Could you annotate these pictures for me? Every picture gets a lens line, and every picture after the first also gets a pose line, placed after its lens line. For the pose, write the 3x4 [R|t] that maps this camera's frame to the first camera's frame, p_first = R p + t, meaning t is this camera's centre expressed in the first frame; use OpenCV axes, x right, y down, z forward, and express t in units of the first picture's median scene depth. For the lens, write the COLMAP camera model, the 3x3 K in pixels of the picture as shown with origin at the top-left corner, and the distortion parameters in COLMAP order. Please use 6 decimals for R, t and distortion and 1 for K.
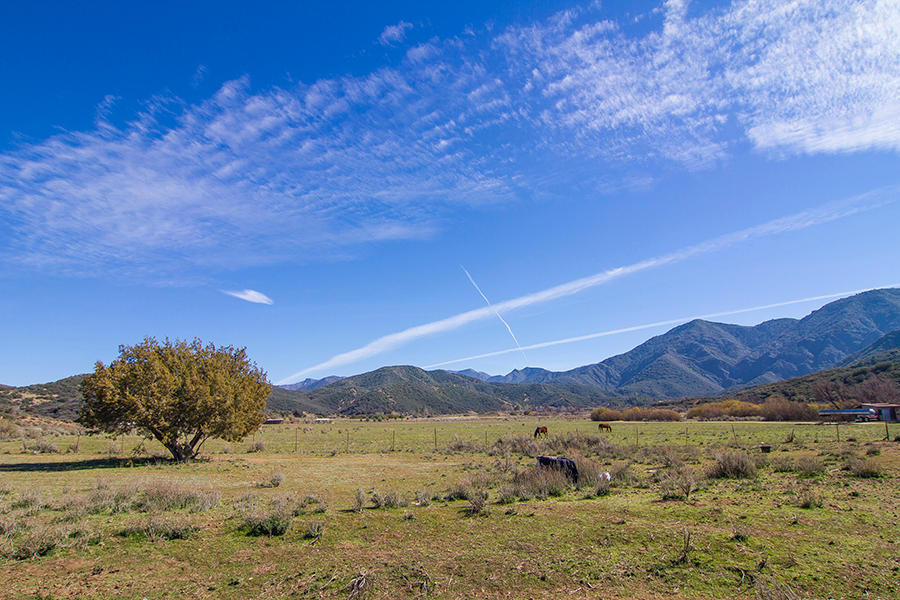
lens RADIAL K [[511.2, 0, 450.2], [0, 511.2, 306.0], [0, 0, 1]] dist [0.001599, -0.015911]
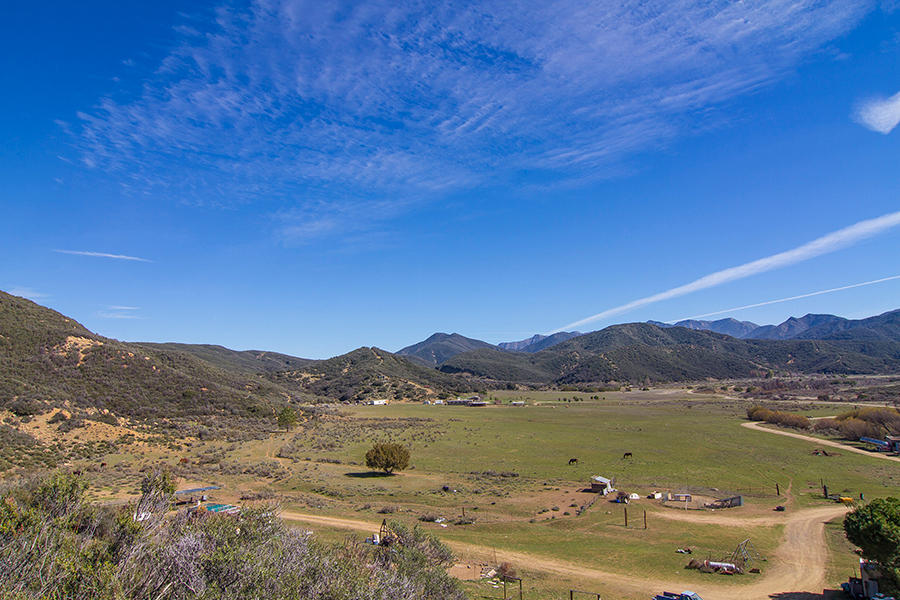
lens RADIAL K [[581.1, 0, 450.0], [0, 581.1, 300.0], [0, 0, 1]] dist [-0.000085, 0.000071]
pose [[0.911811, -0.047075, -0.407902, 0.048965], [0.083139, 0.993996, 0.071131, -0.036078], [0.402104, -0.098771, 0.910251, -0.075239]]
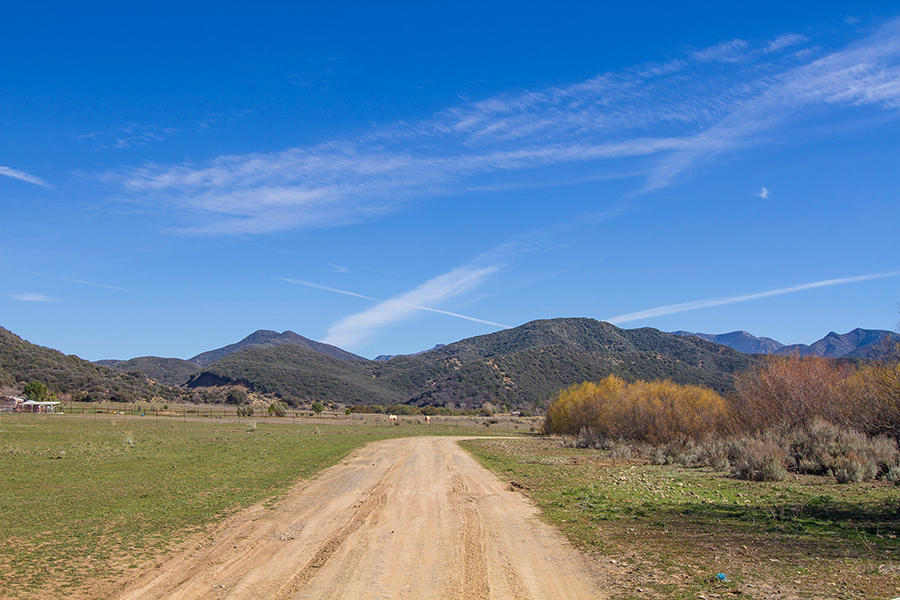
lens RADIAL K [[930.6, 0, 450.0], [0, 930.6, 300.0], [0, 0, 1]] dist [-0.020043, -0.001969]
pose [[0.959625, 0.002647, -0.281270, 0.083767], [0.022307, 0.996090, 0.085480, 0.024339], [0.280397, -0.088303, 0.955814, 0.113773]]
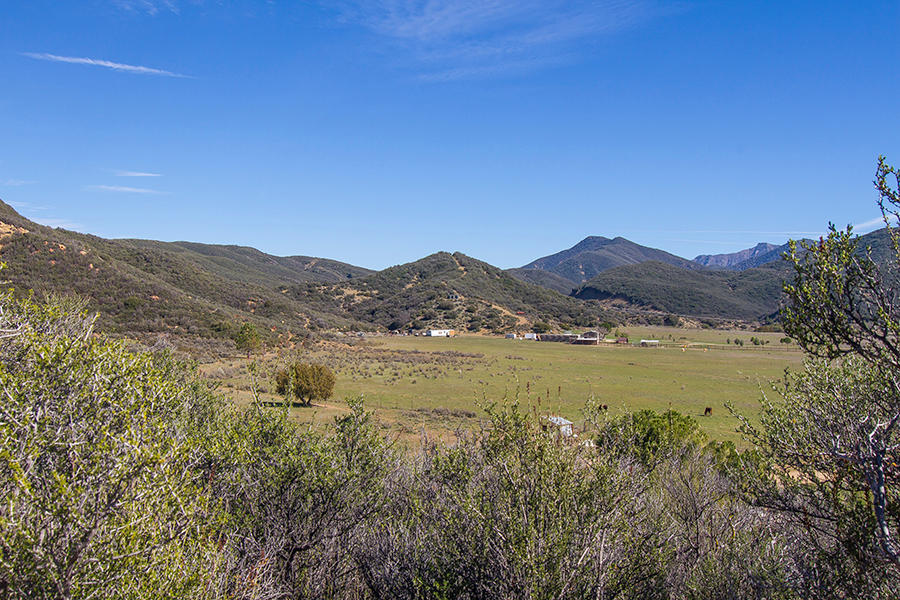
lens RADIAL K [[930.6, 0, 450.0], [0, 930.6, 300.0], [0, 0, 1]] dist [-0.020043, -0.001969]
pose [[0.821598, 0.033237, -0.569097, 0.085532], [0.084532, 0.980159, 0.179281, -0.031900], [0.563765, -0.195404, 0.802488, -0.072660]]
